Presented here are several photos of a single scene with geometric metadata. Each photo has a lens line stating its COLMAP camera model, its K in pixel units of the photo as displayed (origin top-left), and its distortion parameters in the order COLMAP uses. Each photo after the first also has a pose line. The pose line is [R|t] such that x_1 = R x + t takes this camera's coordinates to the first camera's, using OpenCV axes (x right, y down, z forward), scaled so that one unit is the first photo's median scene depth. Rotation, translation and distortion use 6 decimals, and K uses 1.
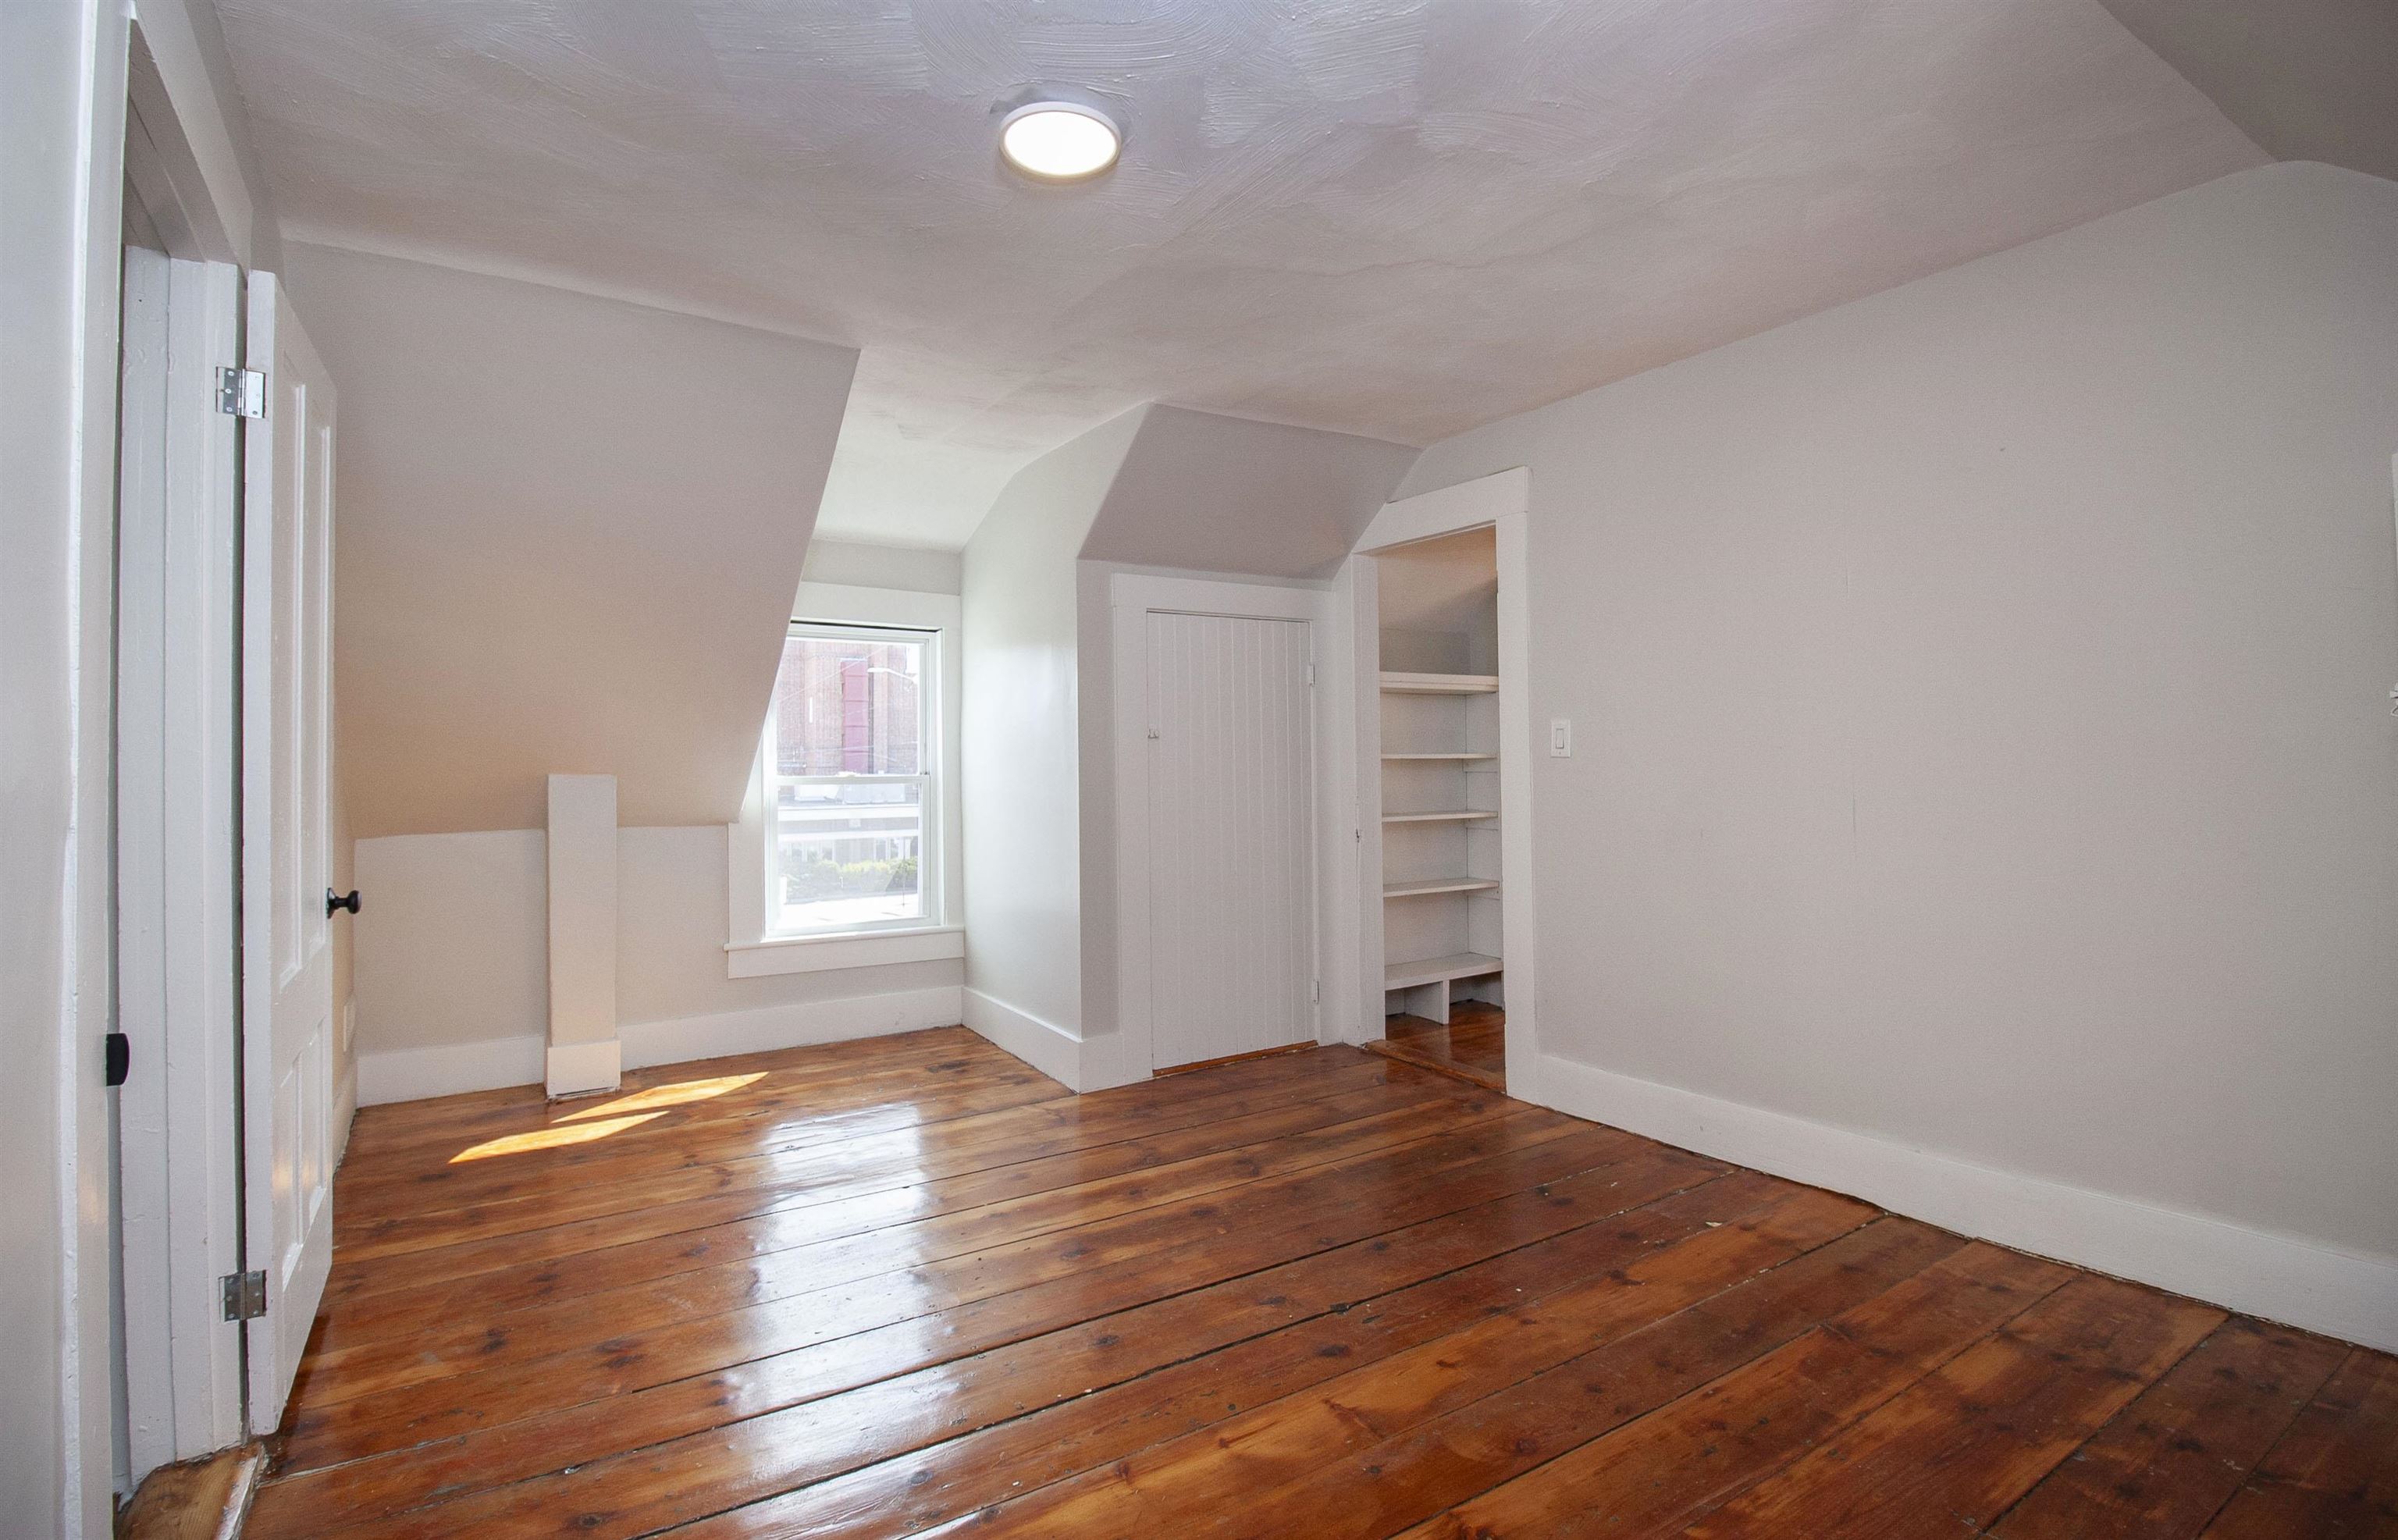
lens RADIAL K [[1150.2, 0, 1195.2], [0, 1150.2, 748.3], [0, 0, 1]] dist [-0.001901, -0.000751]
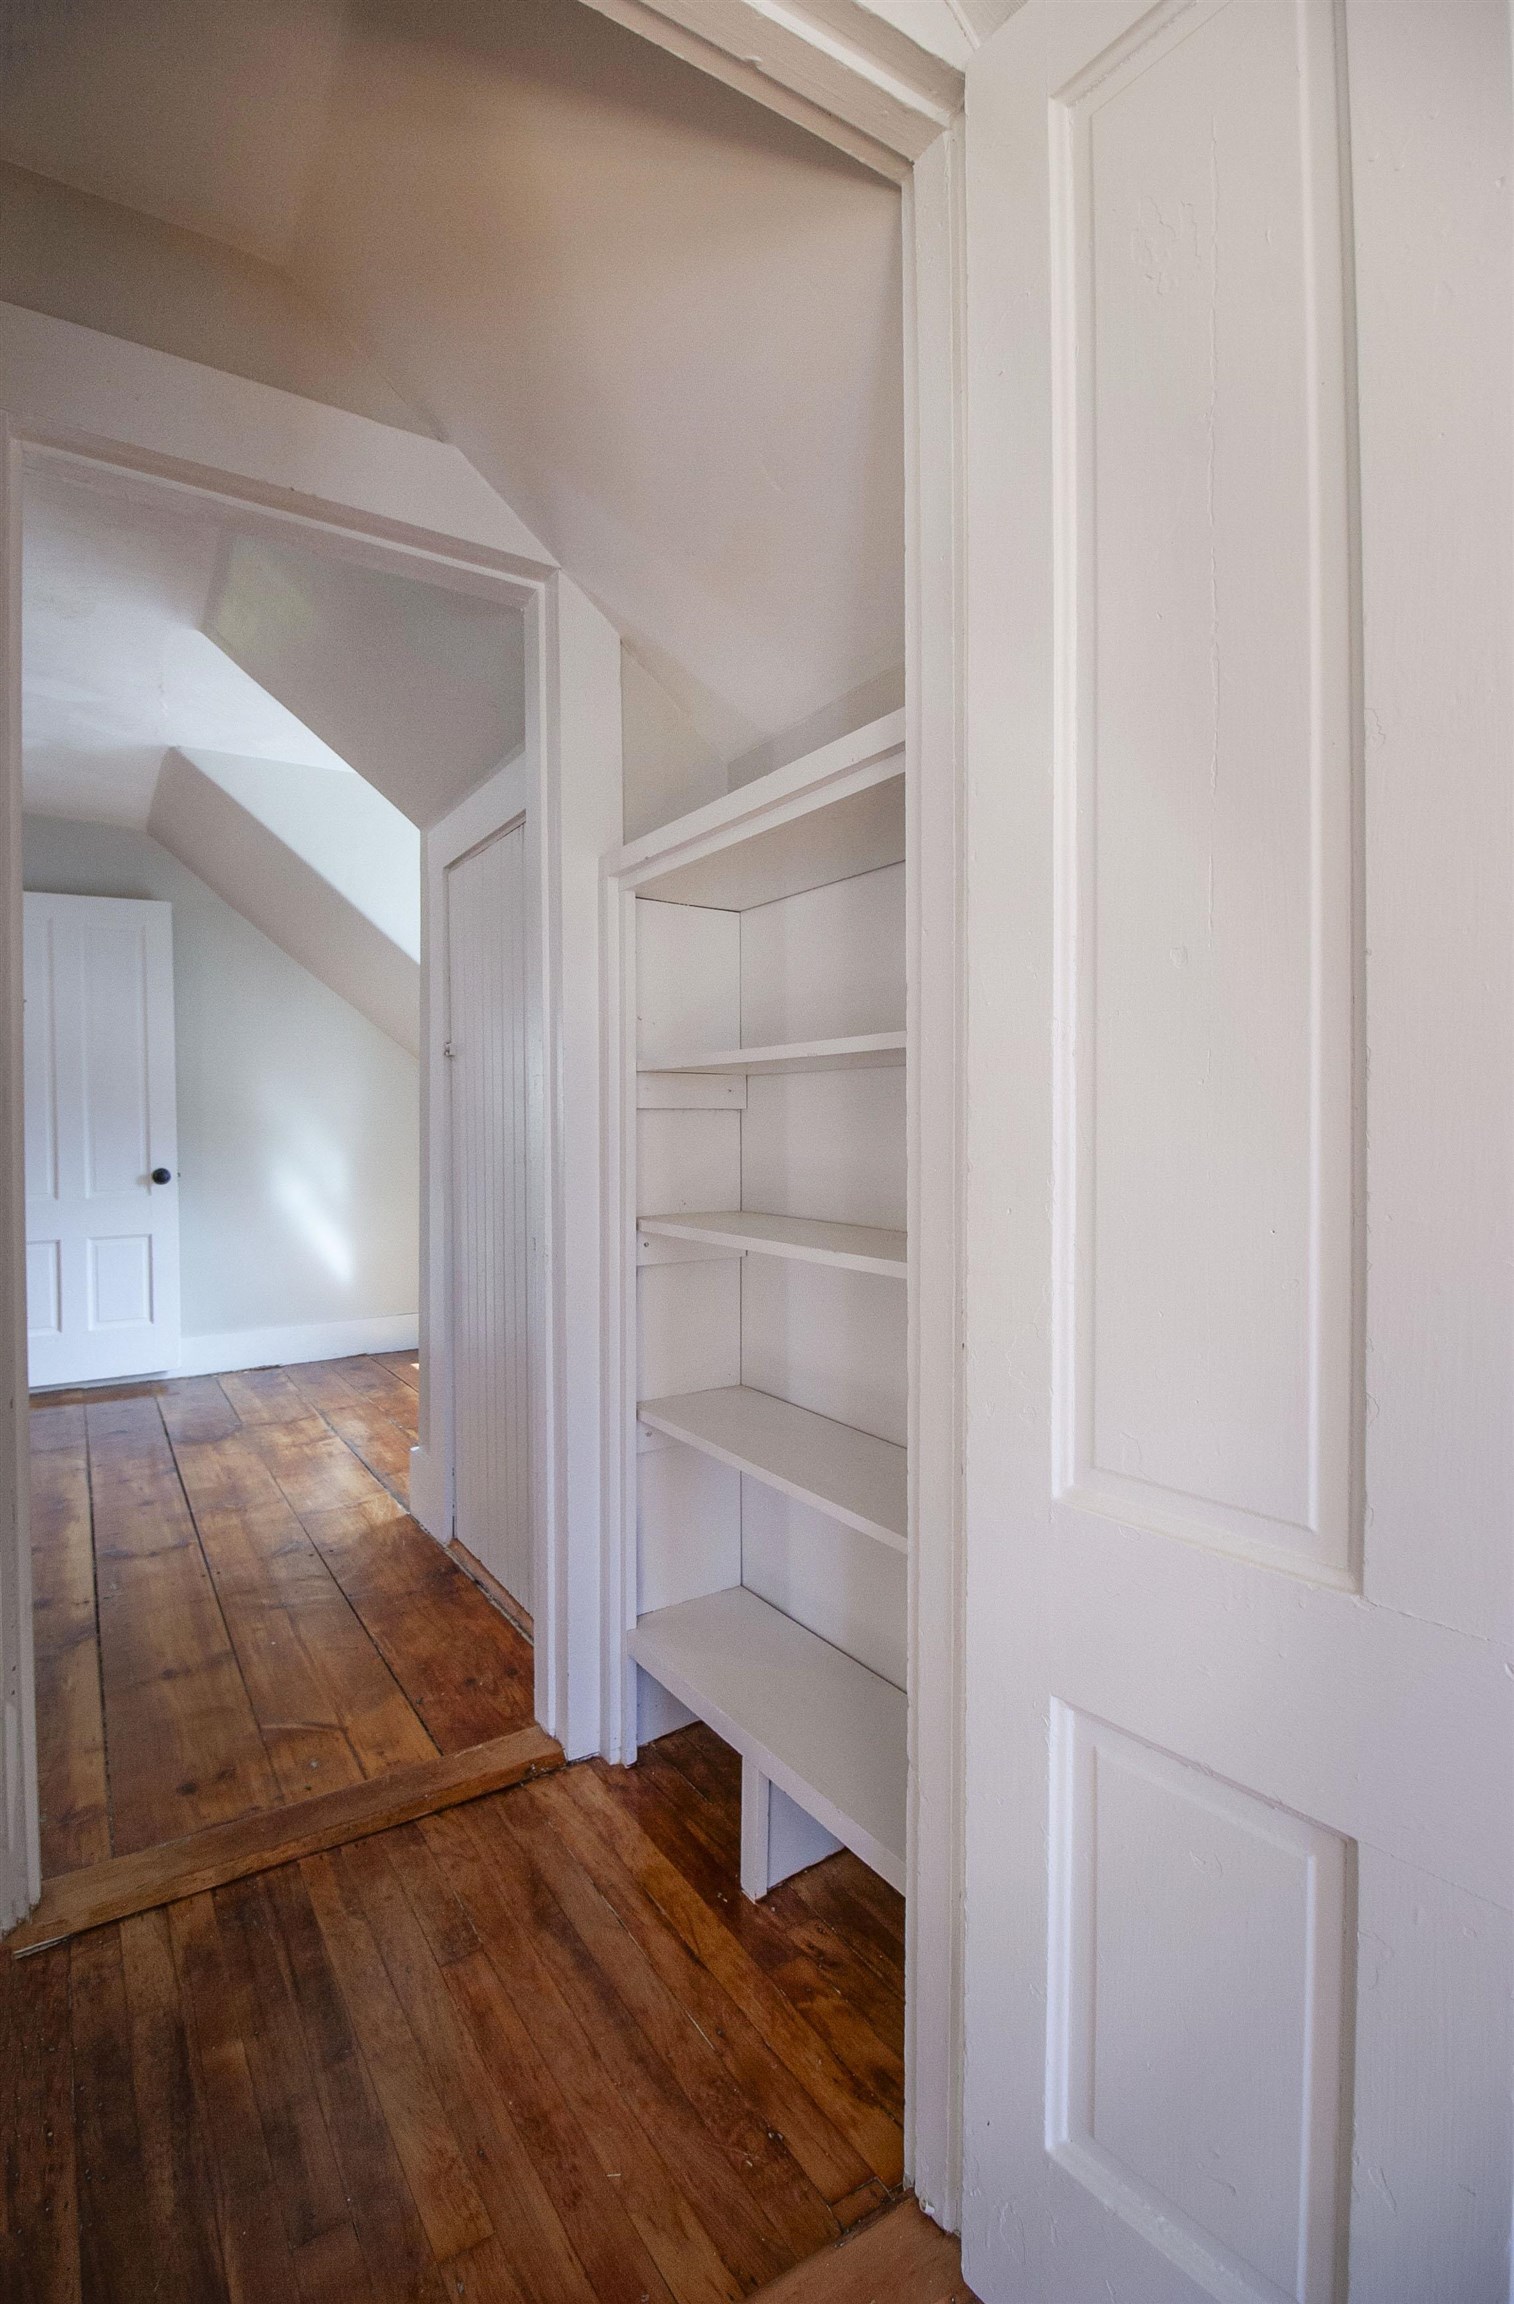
lens RADIAL K [[1068.8, 0, 752.6], [0, 1068.8, 1126.6], [0, 0, 1]] dist [0.000536, -0.016416]
pose [[-0.011760, 0.014205, -0.999830, 0.665073], [0.013246, 0.999814, 0.014049, 0.029425], [0.999843, -0.013078, -0.011946, 1.323878]]
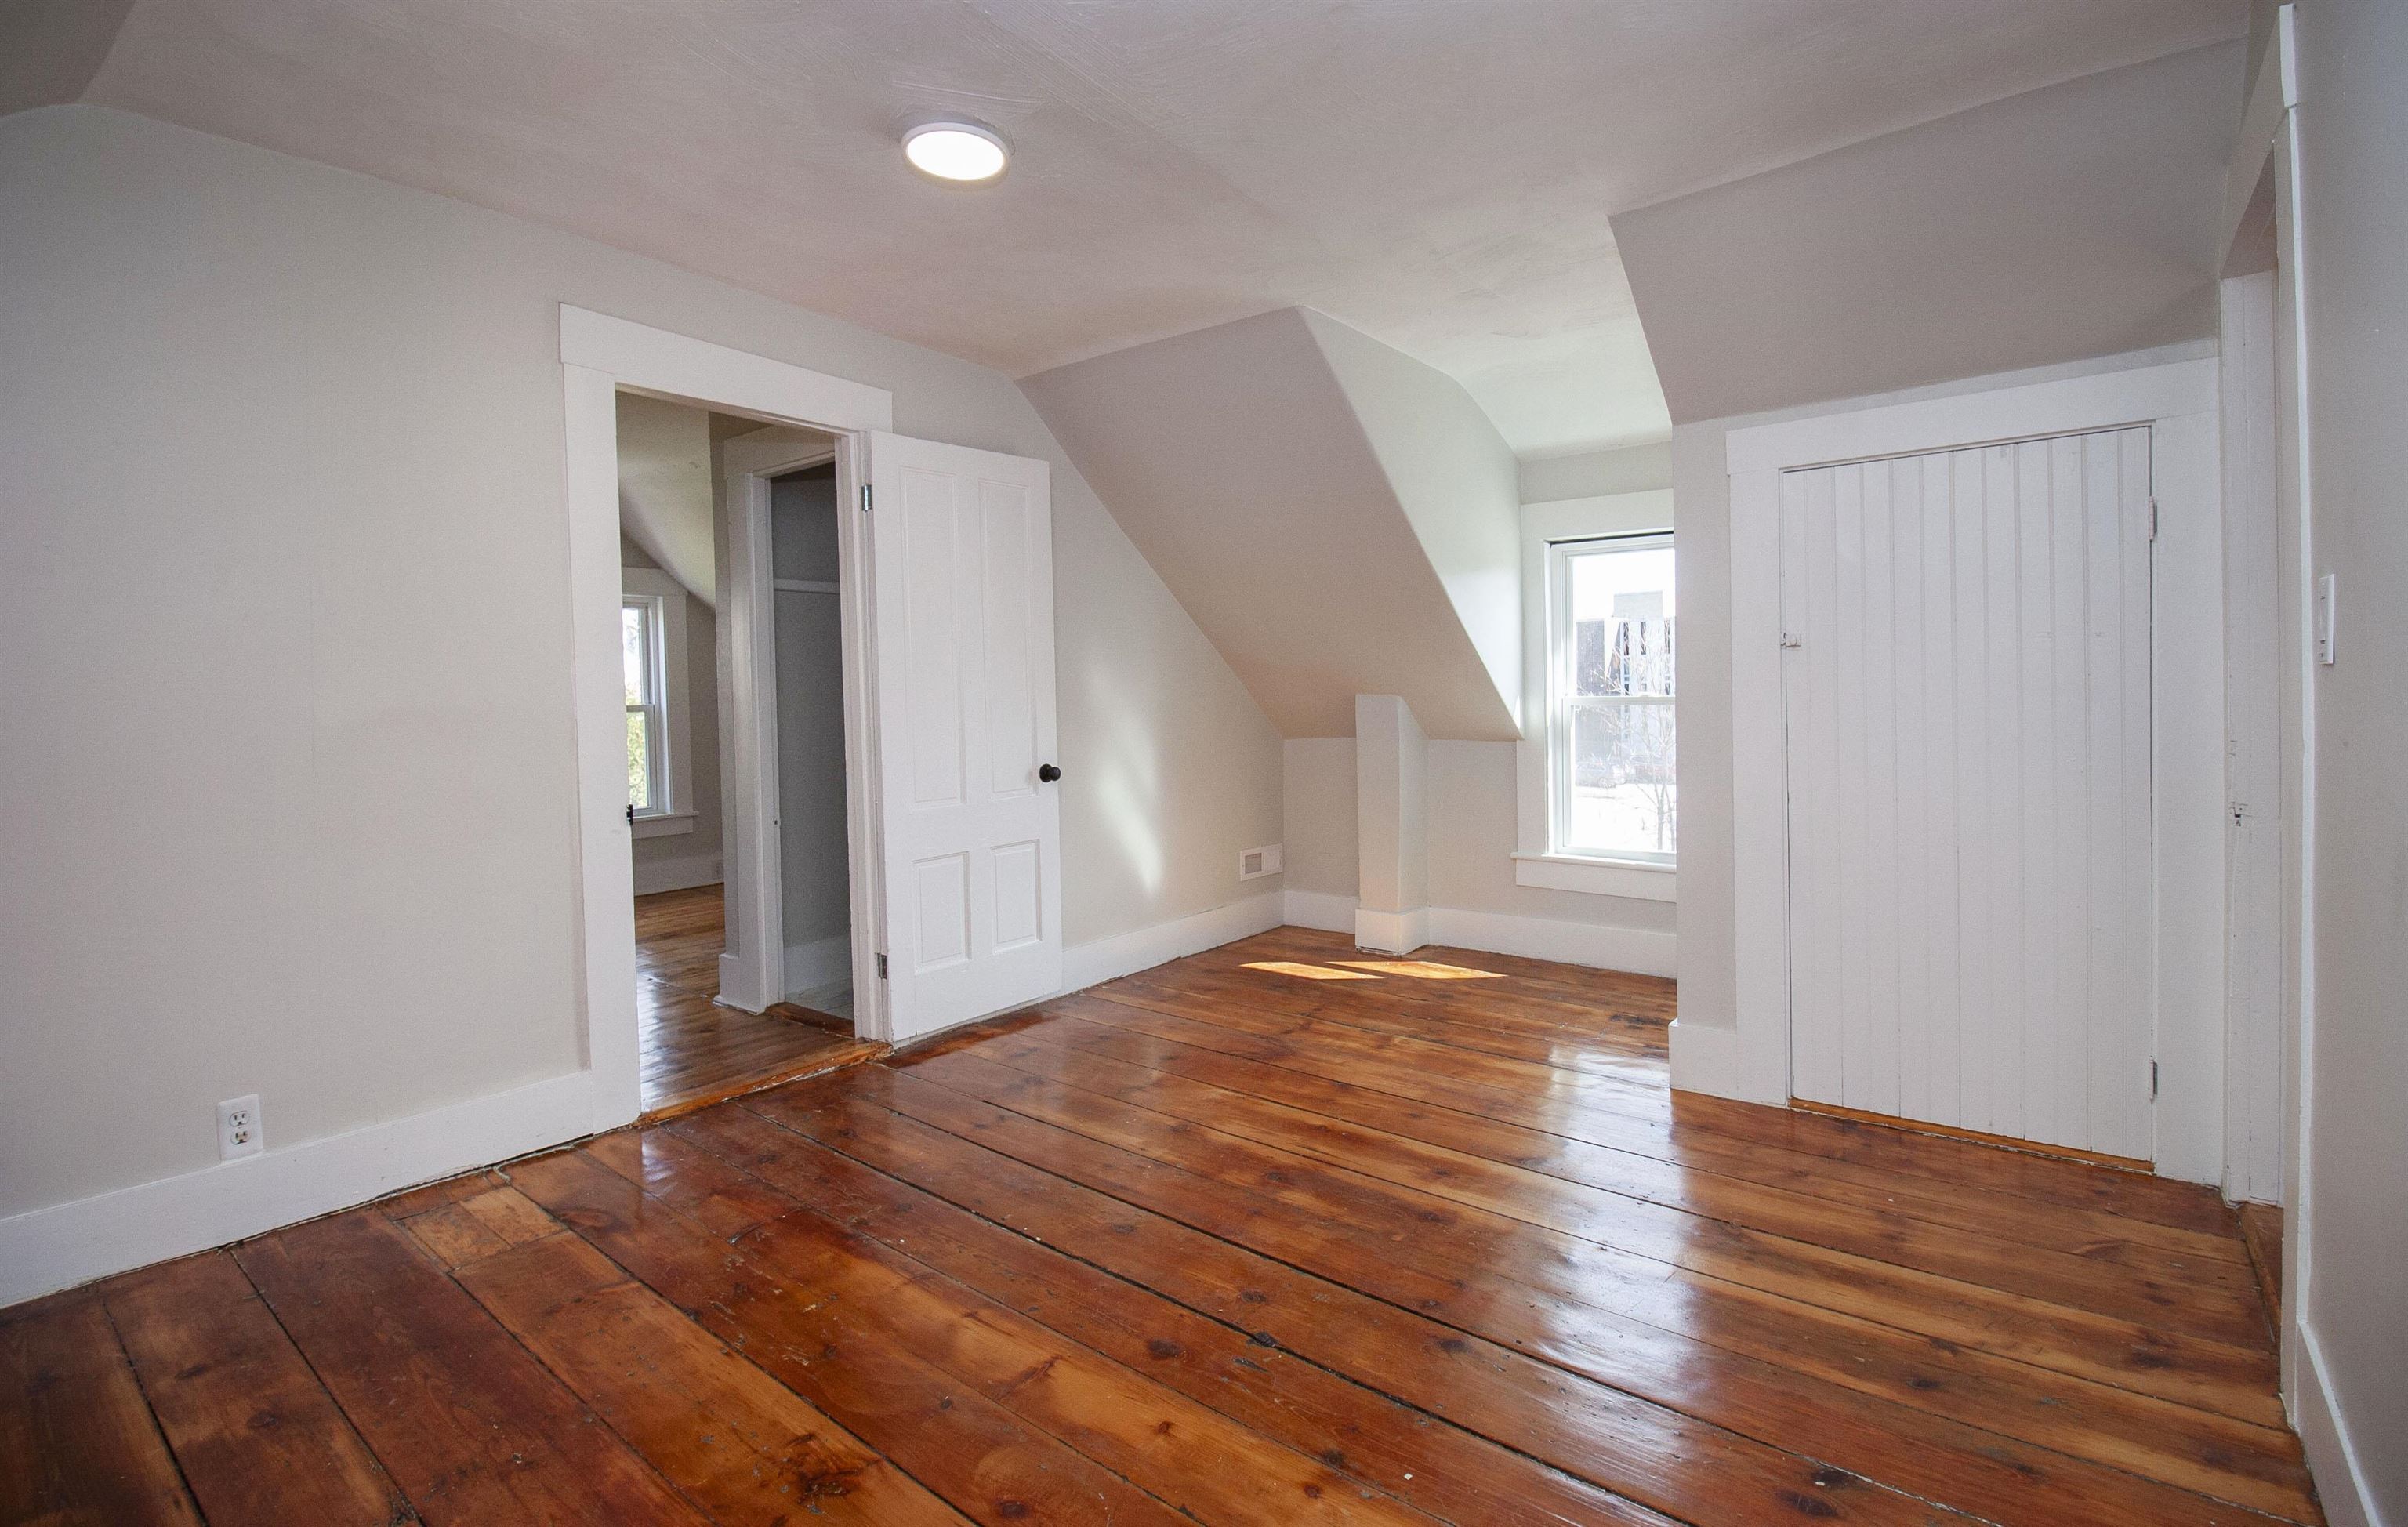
lens RADIAL K [[1109.0, 0, 1200.4], [0, 1109.0, 715.0], [0, 0, 1]] dist [-0.016981, -0.000082]
pose [[0.318124, 0.020266, -0.947833, 0.561471], [0.019269, 0.999427, 0.027837, 0.009097], [0.947853, -0.027119, 0.317551, 0.470104]]
